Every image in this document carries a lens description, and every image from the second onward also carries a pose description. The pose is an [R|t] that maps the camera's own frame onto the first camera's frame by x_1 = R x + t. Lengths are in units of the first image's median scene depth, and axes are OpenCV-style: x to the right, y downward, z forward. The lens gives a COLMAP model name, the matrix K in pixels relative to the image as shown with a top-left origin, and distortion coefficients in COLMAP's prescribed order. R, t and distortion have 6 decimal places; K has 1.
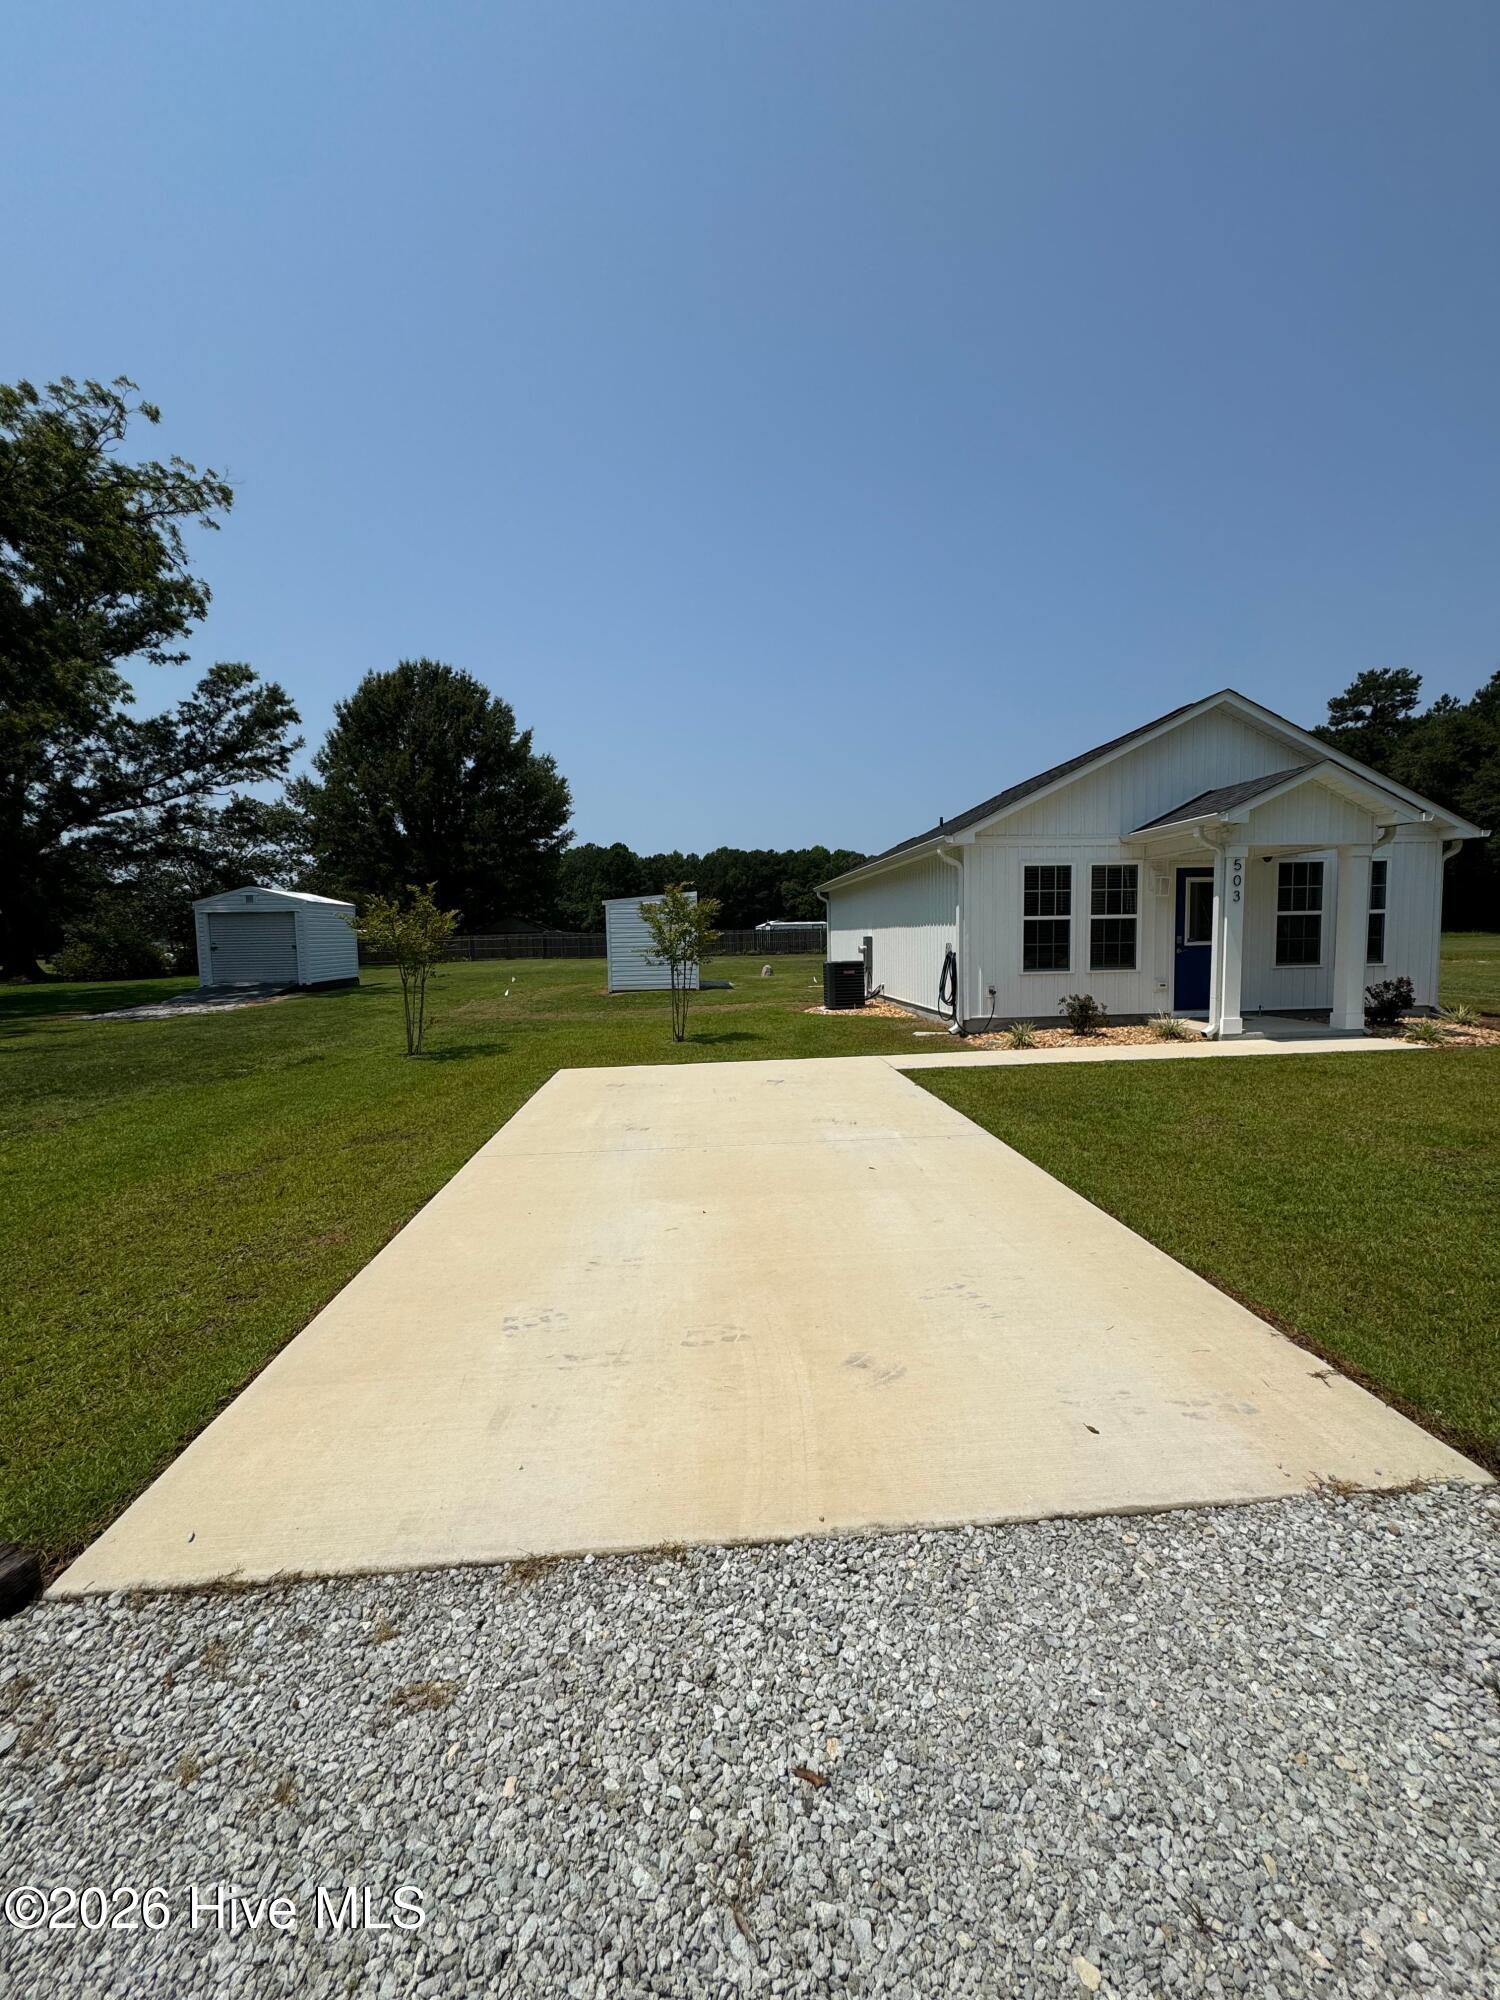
lens RADIAL K [[797.7, 0, 752.8], [0, 797.7, 1000.5], [0, 0, 1]] dist [-0.005575, 0.000642]
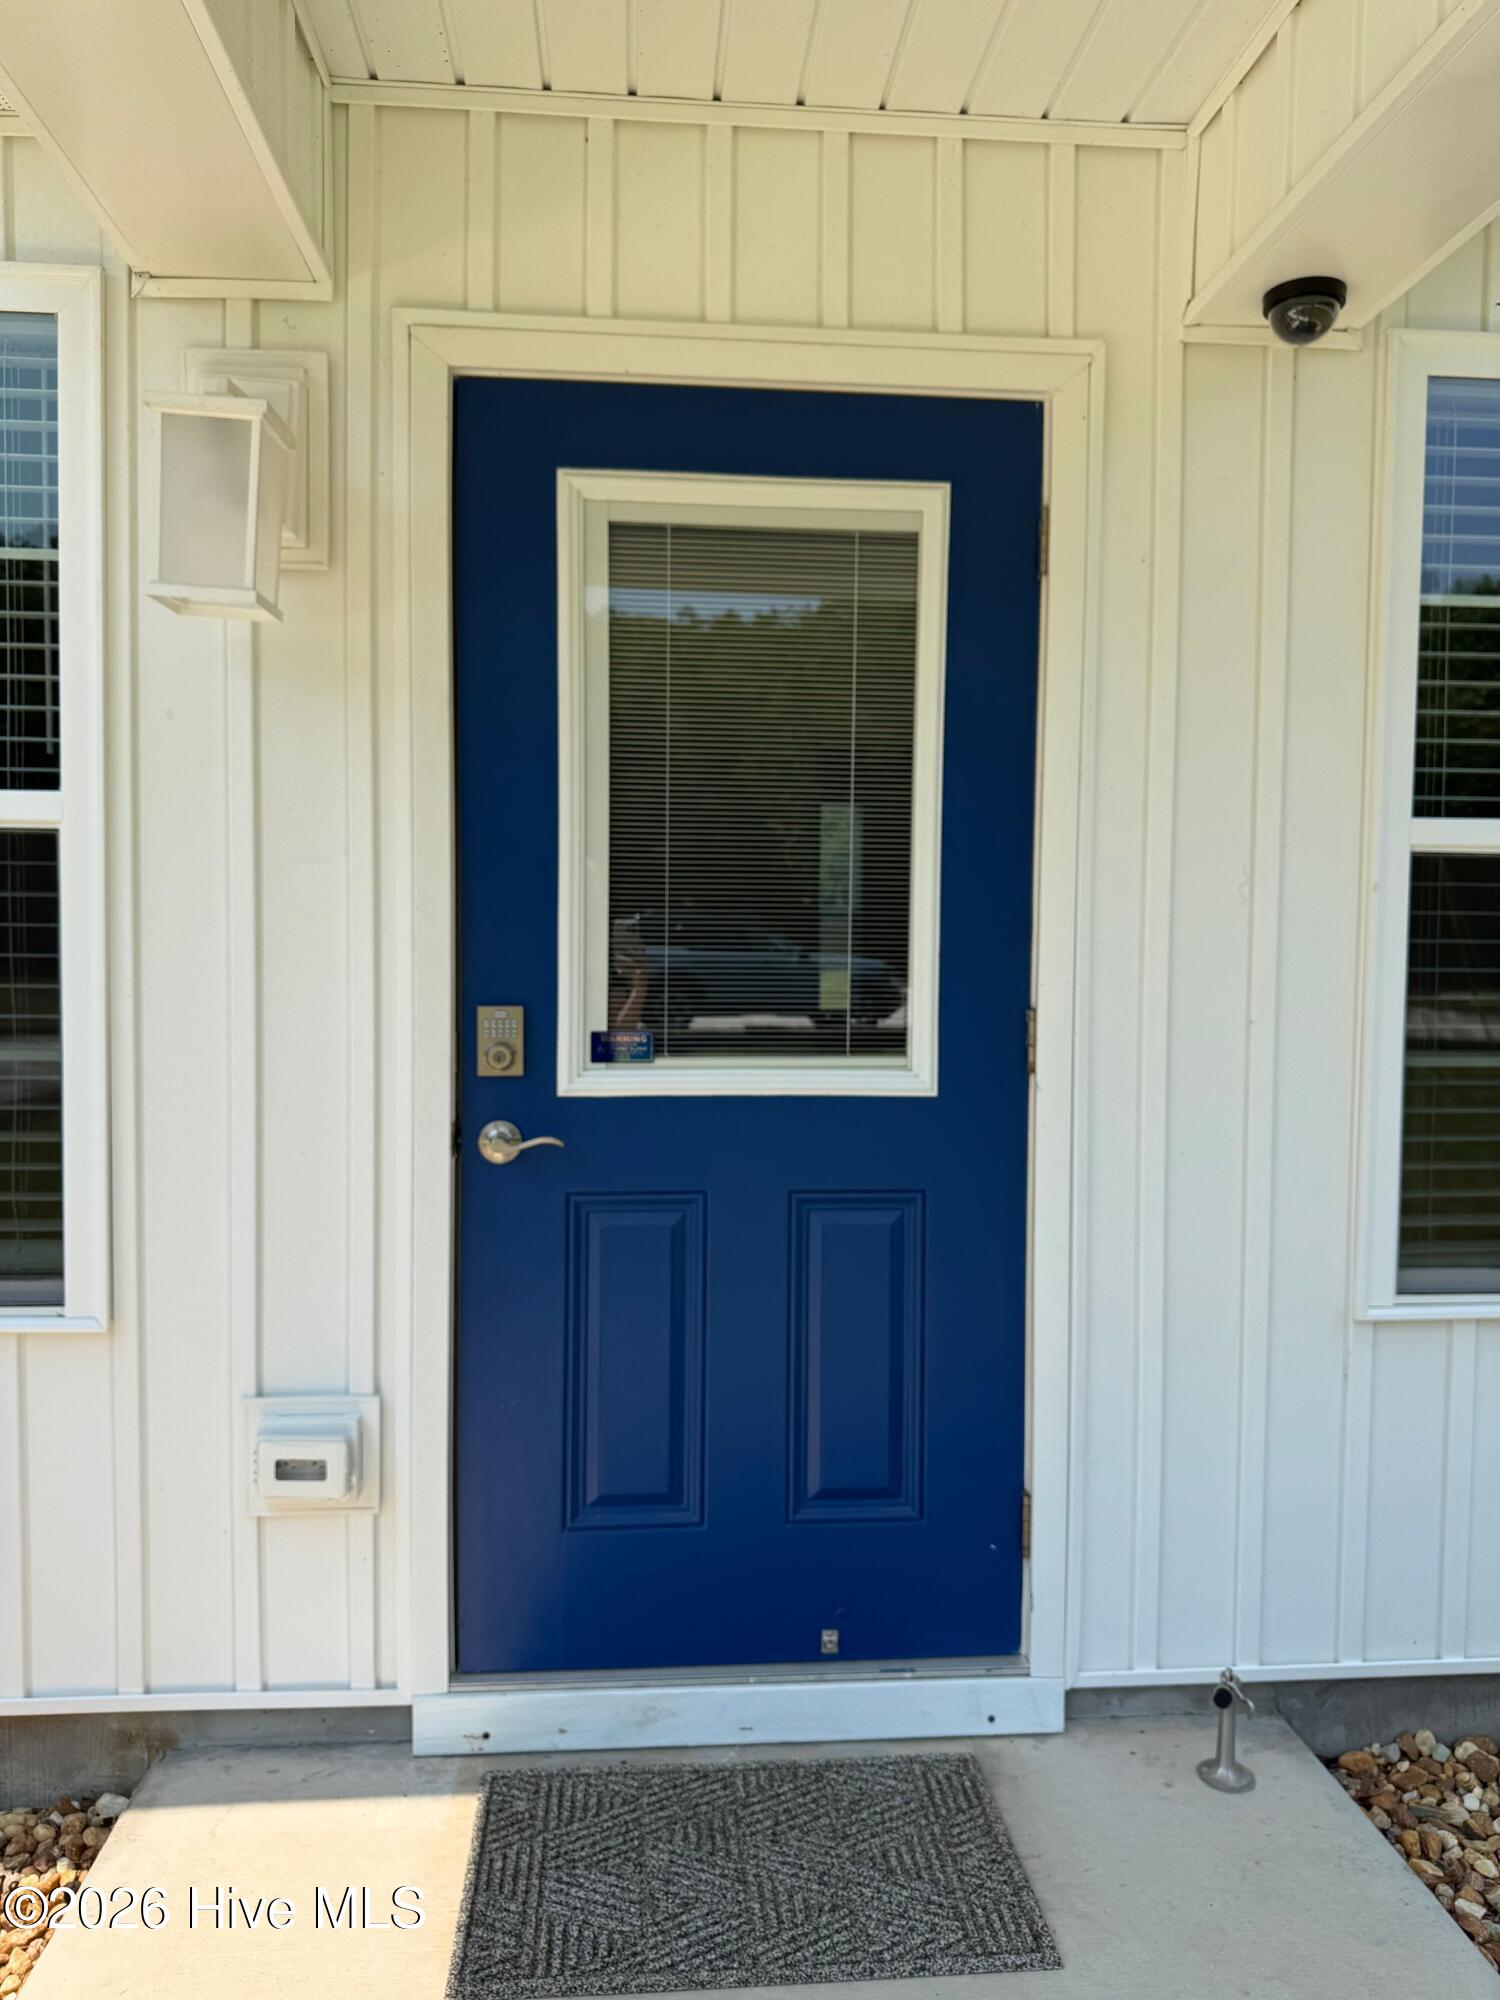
lens RADIAL K [[1387.8, 0, 749.8], [0, 1387.8, 1020.1], [0, 0, 1]] dist [0.006061, 0.000645]
pose [[0.999331, 0.031437, -0.018697, 0.112273], [-0.032383, 0.998089, -0.052621, -0.013746], [0.017007, 0.053191, 0.998440, 0.158765]]
